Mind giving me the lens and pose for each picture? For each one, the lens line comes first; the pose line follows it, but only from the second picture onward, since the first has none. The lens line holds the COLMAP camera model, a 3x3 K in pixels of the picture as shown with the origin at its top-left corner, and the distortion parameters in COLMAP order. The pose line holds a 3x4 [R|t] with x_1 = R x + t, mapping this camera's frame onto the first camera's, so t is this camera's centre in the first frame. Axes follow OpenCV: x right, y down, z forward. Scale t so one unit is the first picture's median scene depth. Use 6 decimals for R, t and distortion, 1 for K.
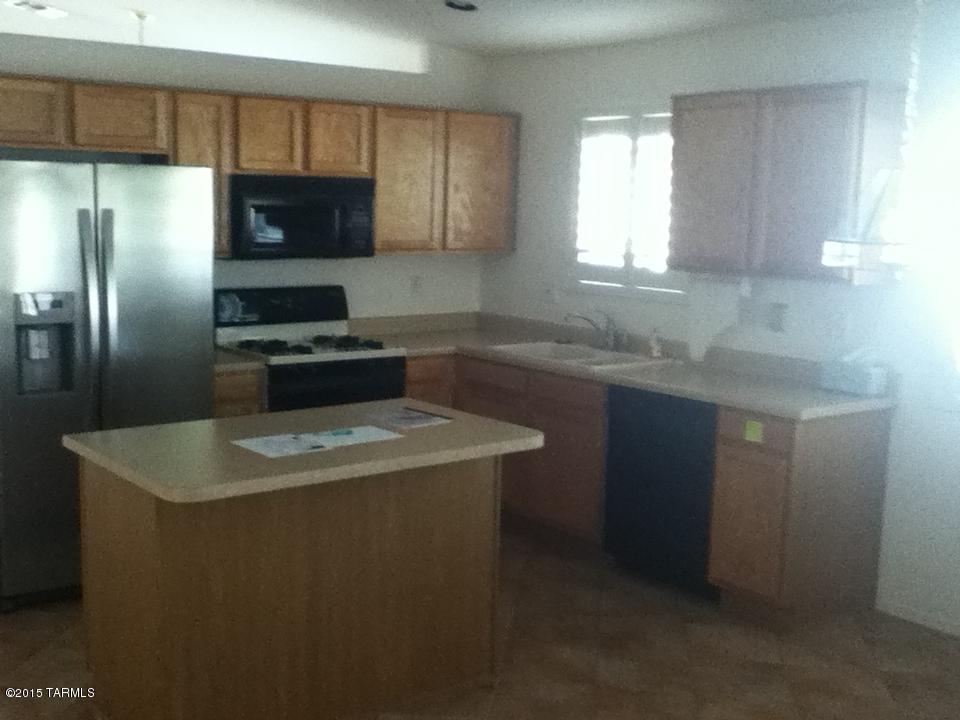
lens RADIAL K [[1189.9, 0, 482.7], [0, 1189.9, 358.9], [0, 0, 1]] dist [0.048540, 0.000000]
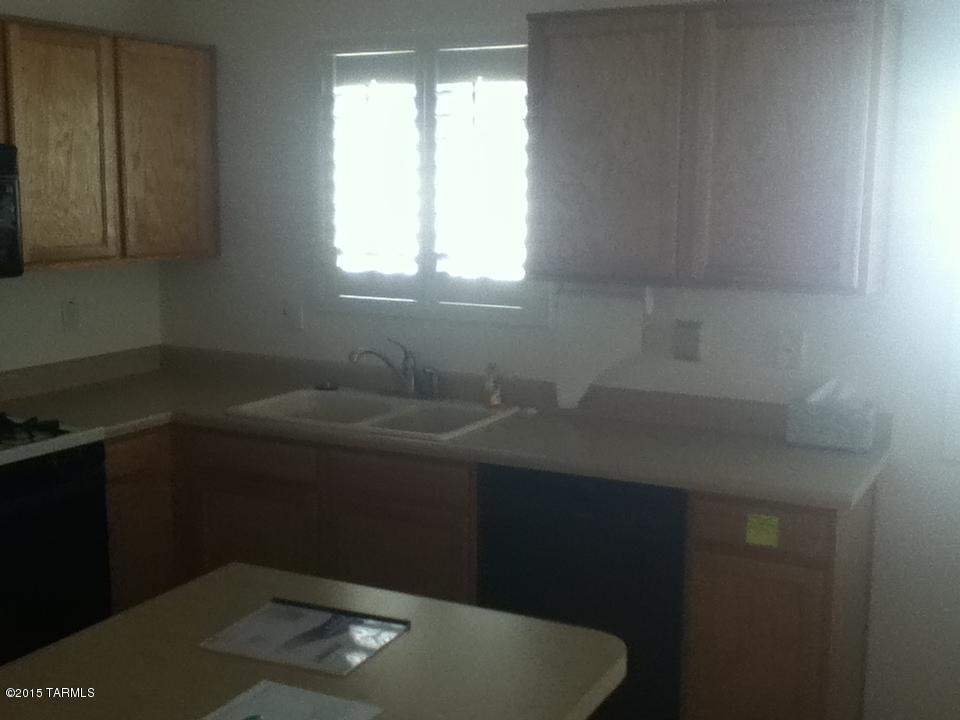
lens RADIAL K [[1189.9, 0, 475.3], [0, 1189.9, 362.3], [0, 0, 1]] dist [0.048540, 0.000000]
pose [[0.910686, -0.079731, 0.405331, -0.132789], [0.068809, 0.996767, 0.041474, -0.052684], [-0.407328, -0.009880, 0.913229, 0.362686]]
